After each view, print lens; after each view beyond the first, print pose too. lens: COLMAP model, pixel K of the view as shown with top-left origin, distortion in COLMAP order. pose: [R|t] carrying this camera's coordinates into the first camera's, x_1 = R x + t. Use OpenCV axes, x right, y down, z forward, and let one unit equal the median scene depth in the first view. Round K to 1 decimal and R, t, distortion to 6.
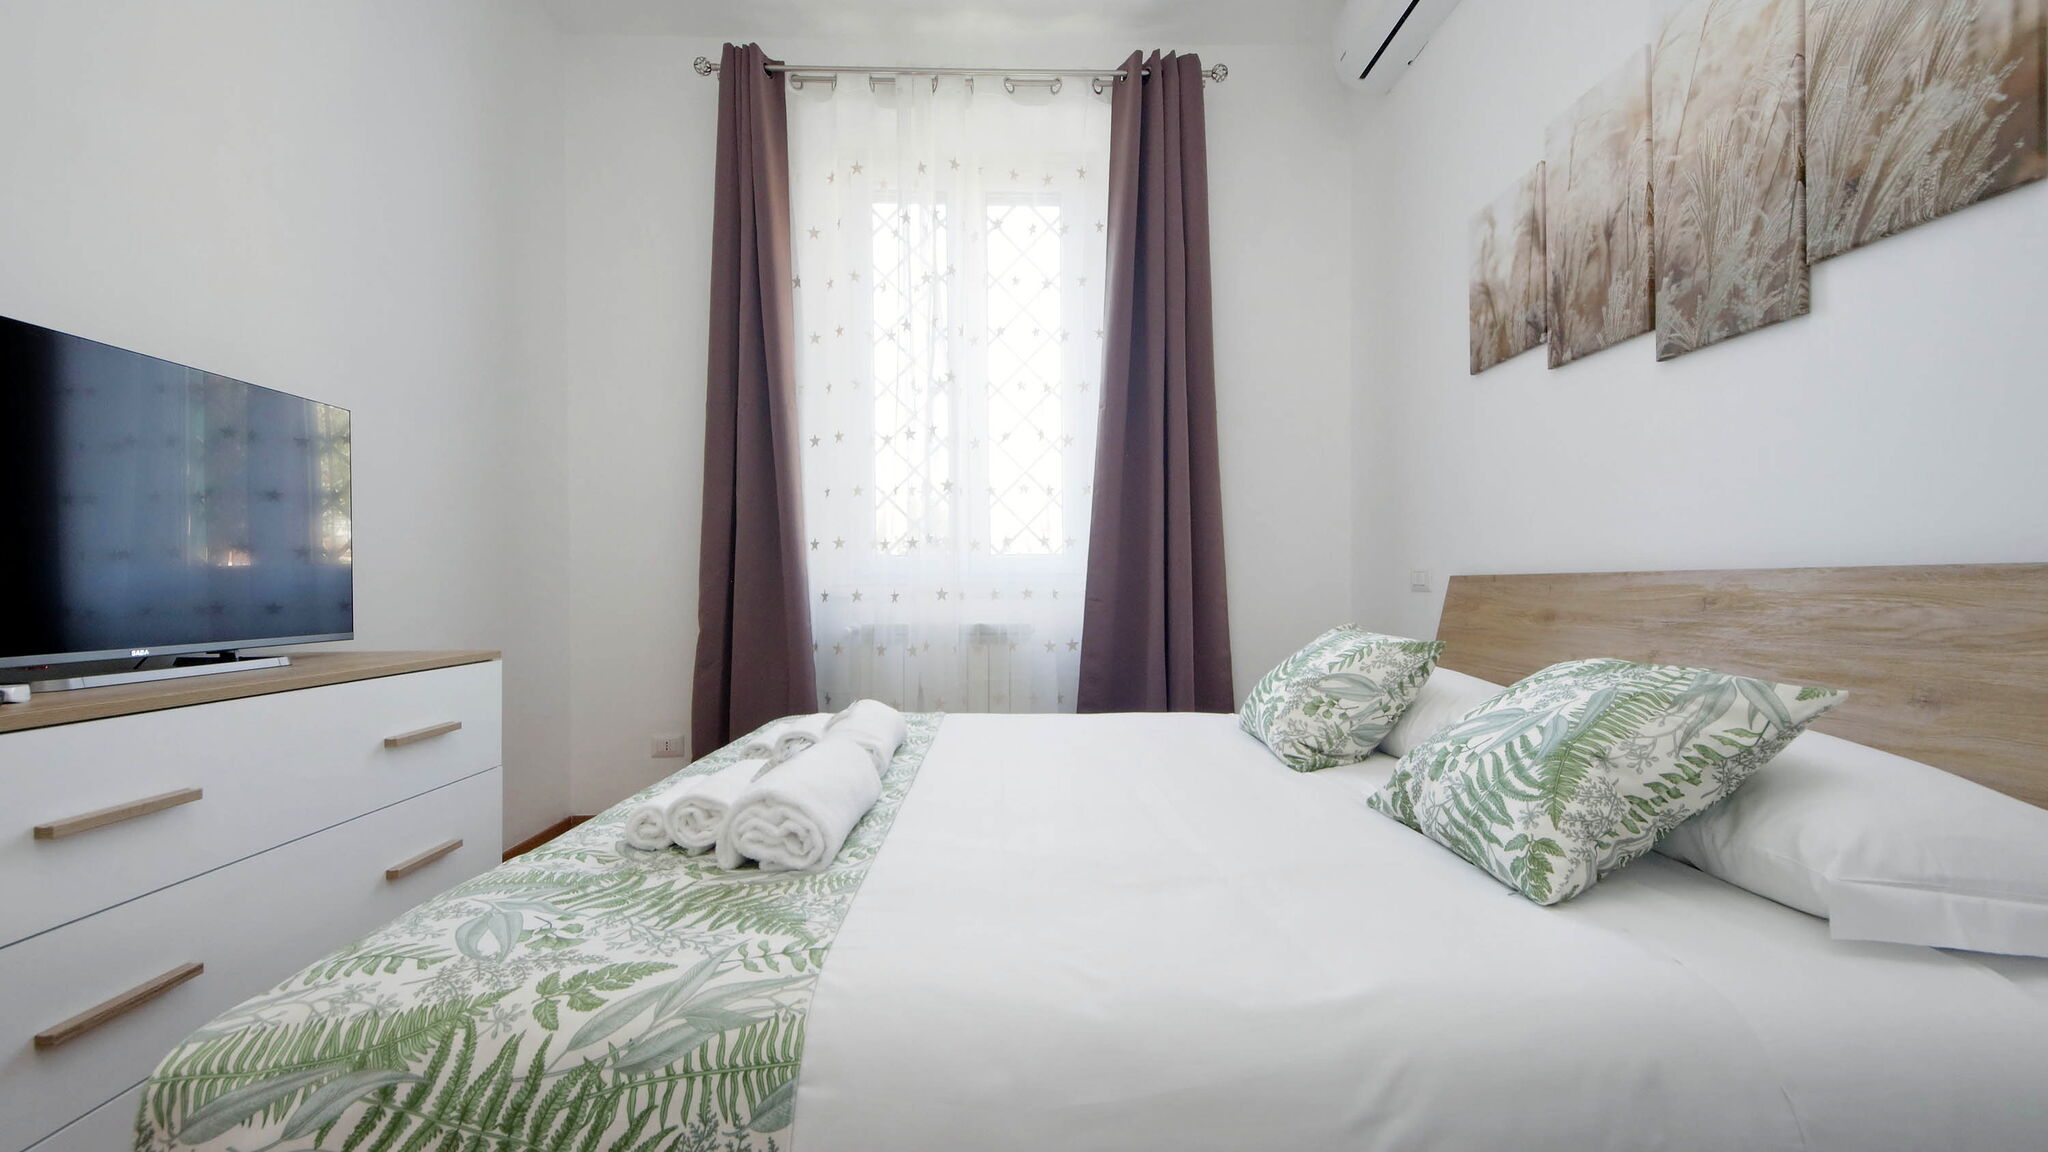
lens RADIAL K [[777.1, 0, 1014.3], [0, 777.1, 576.5], [0, 0, 1]] dist [0.021782, -0.008661]
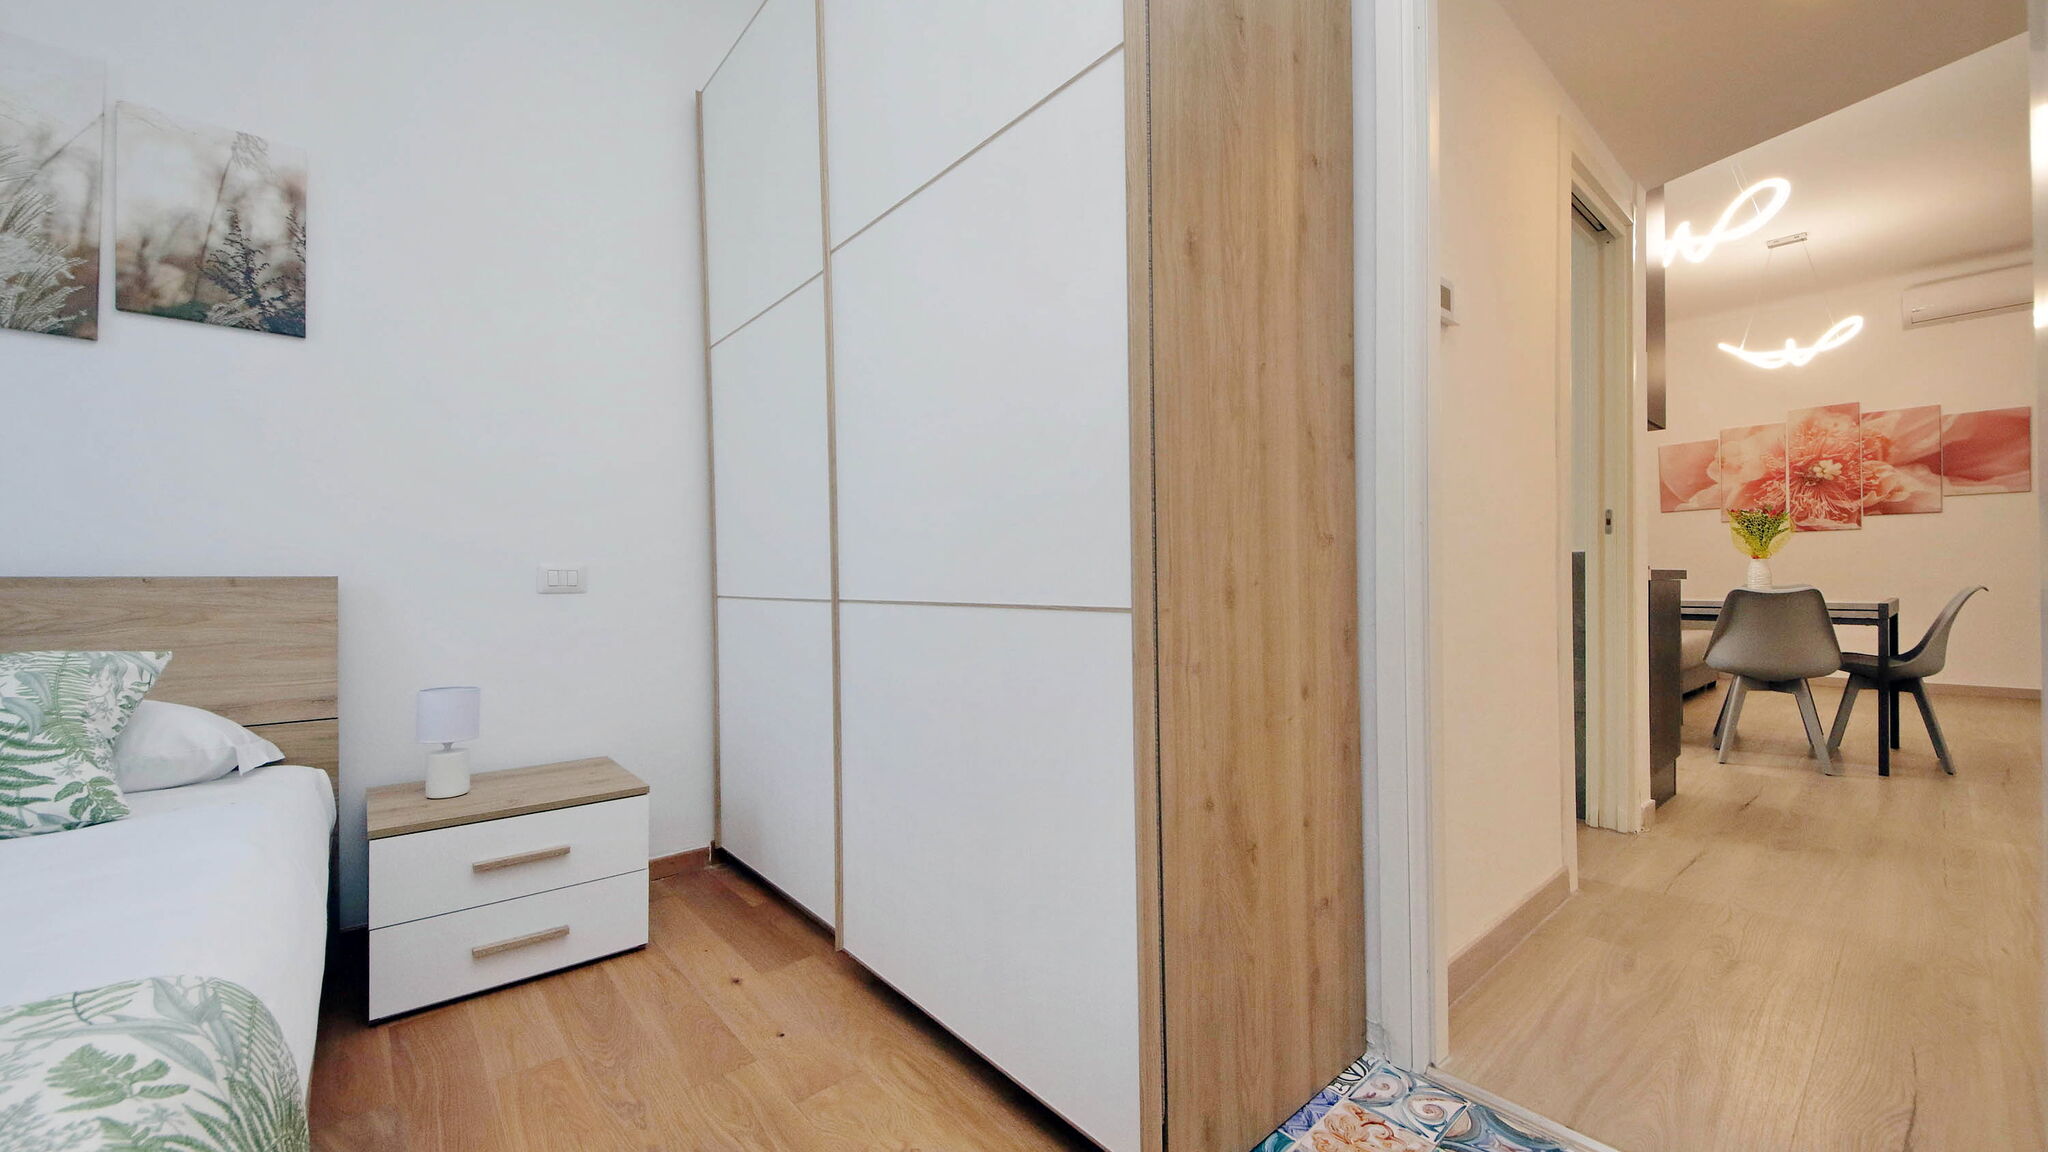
lens RADIAL K [[777.1, 0, 1044.2], [0, 777.1, 575.1], [0, 0, 1]] dist [0.021782, -0.008661]
pose [[-0.642953, 0.019134, 0.765667, -0.900695], [0.002671, 0.999738, -0.022741, 0.015486], [-0.765901, -0.012577, -0.642835, 0.404902]]
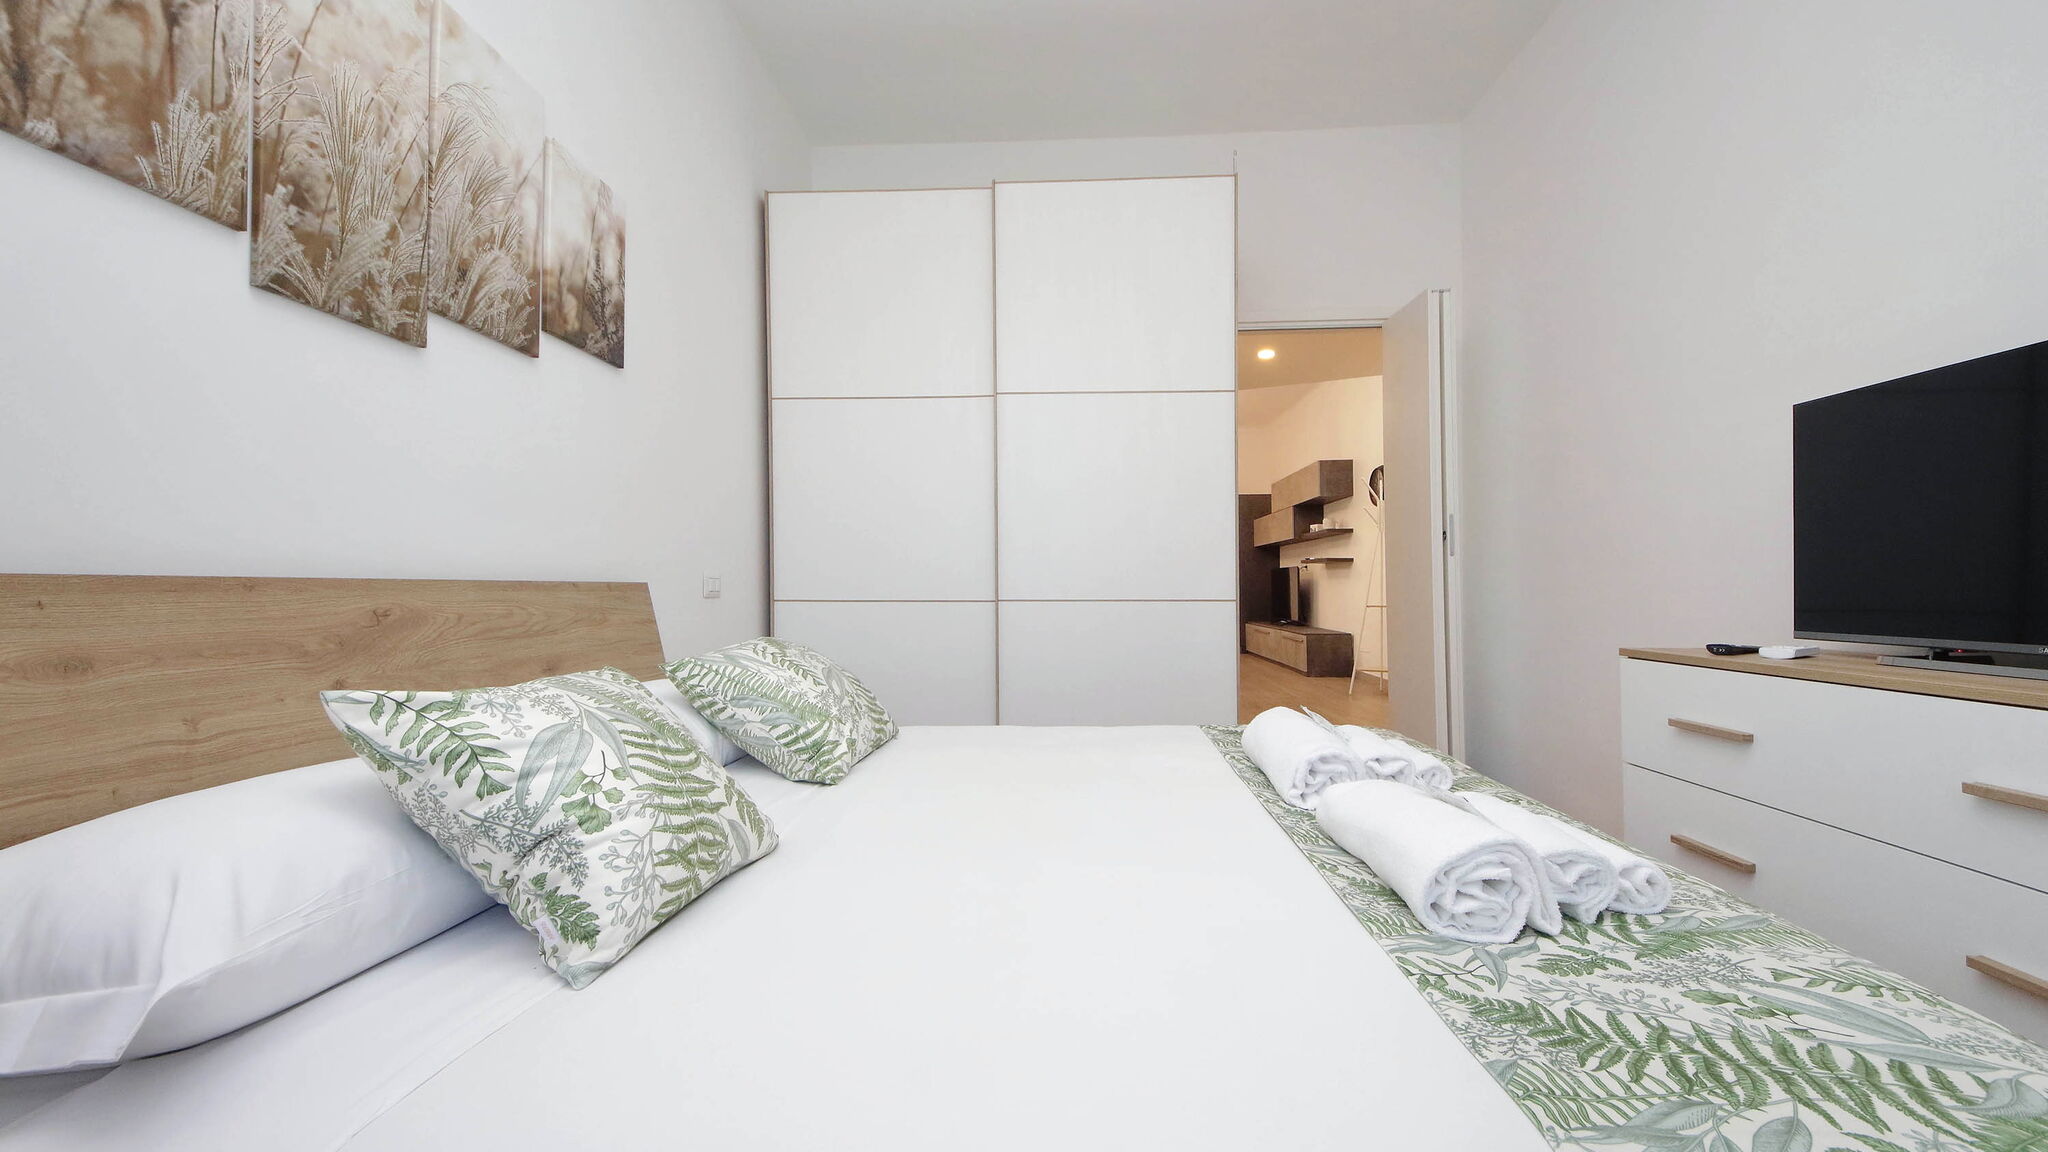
lens RADIAL K [[777.1, 0, 1018.0], [0, 777.1, 576.8], [0, 0, 1]] dist [0.021782, -0.008661]
pose [[-0.996415, 0.012455, 0.083678, 0.084343], [0.010320, 0.999611, -0.025901, 0.022261], [-0.083968, -0.024944, -0.996156, 1.976545]]
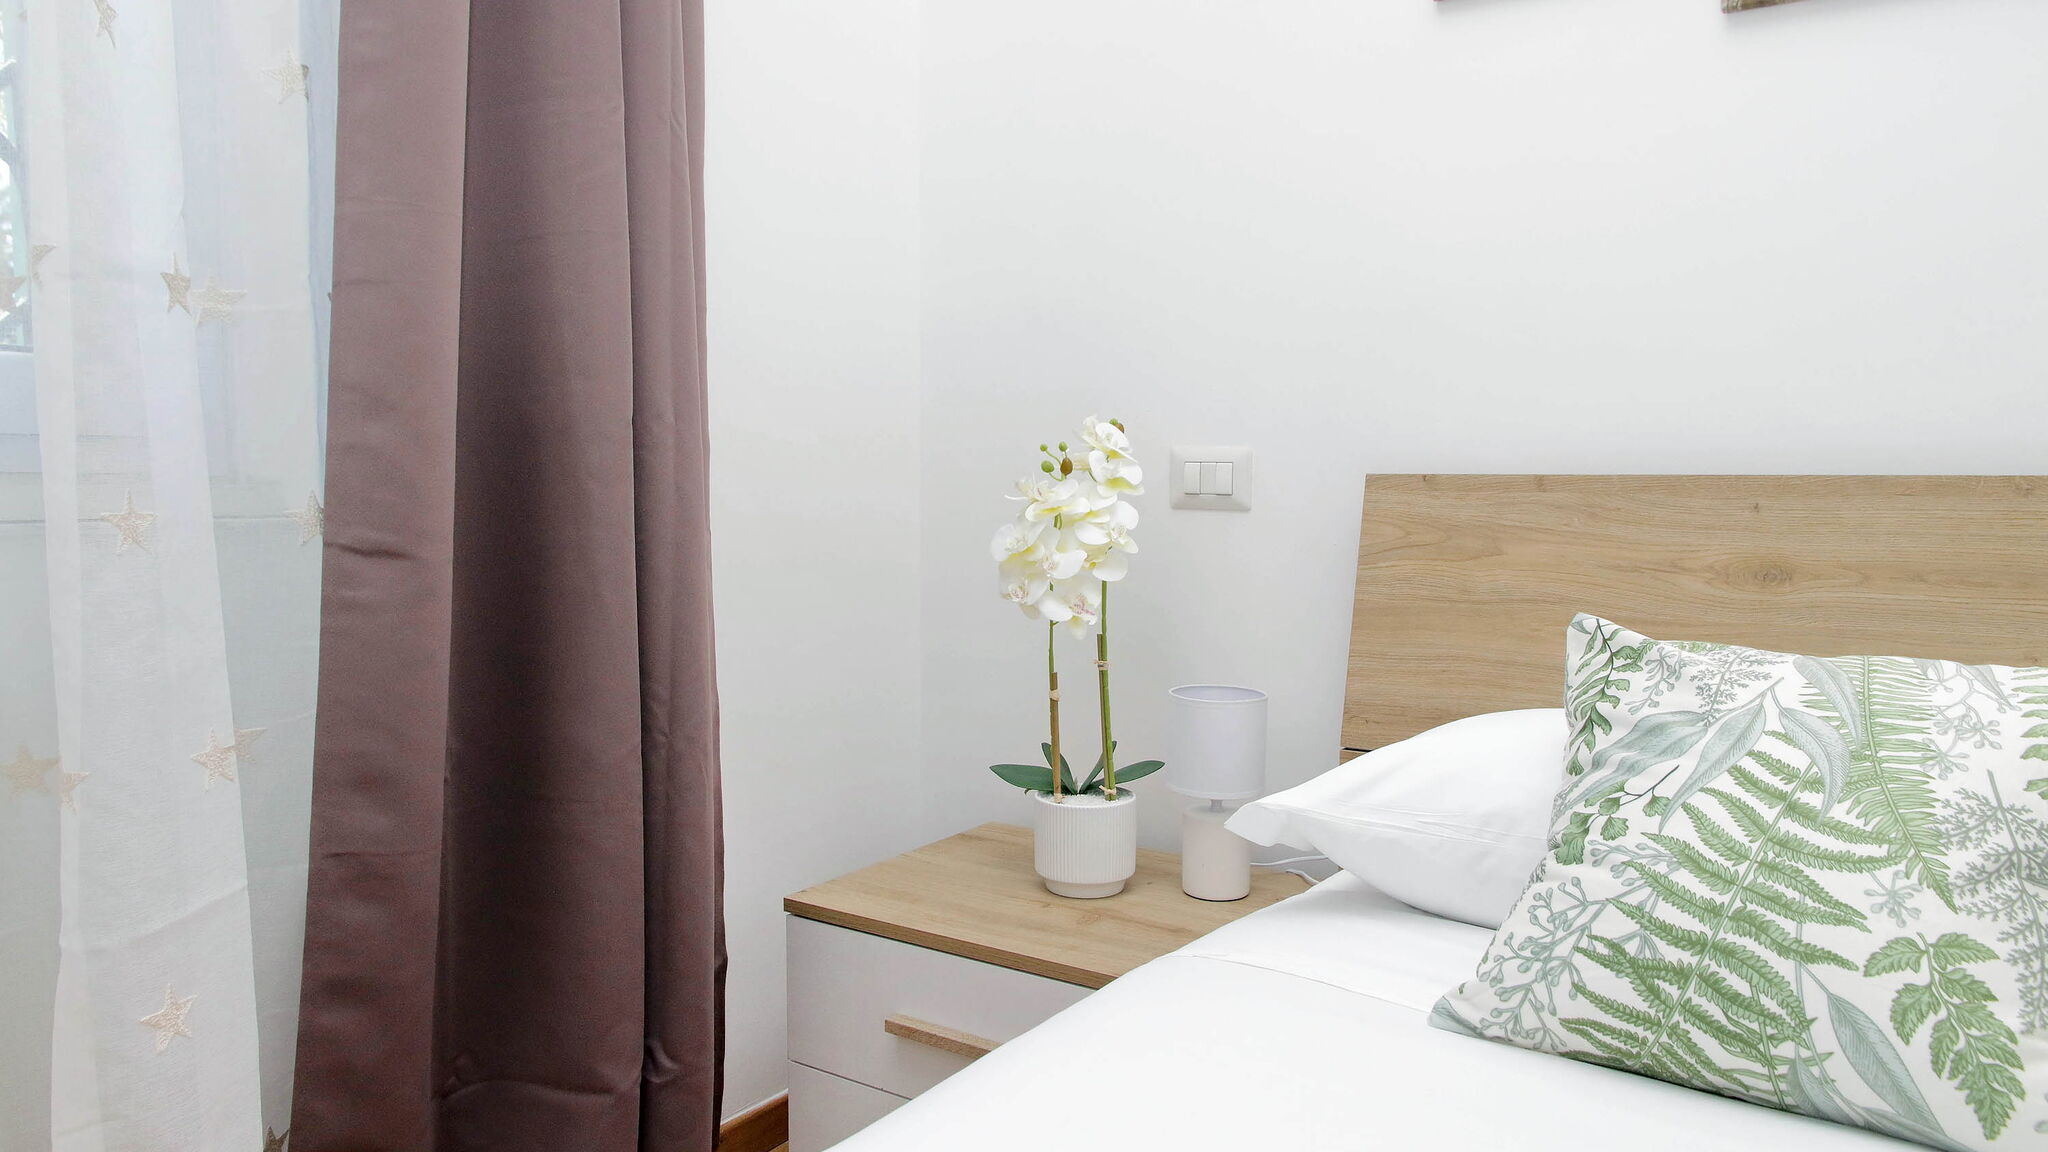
lens RADIAL K [[1358.7, 0, 1012.6], [0, 1358.7, 558.1], [0, 0, 1]] dist [-0.015969, 0.013498]
pose [[0.579067, -0.034375, 0.814555, -0.251659], [-0.017782, 0.998341, 0.054772, 0.012022], [-0.815086, -0.046201, 0.577495, 1.248266]]
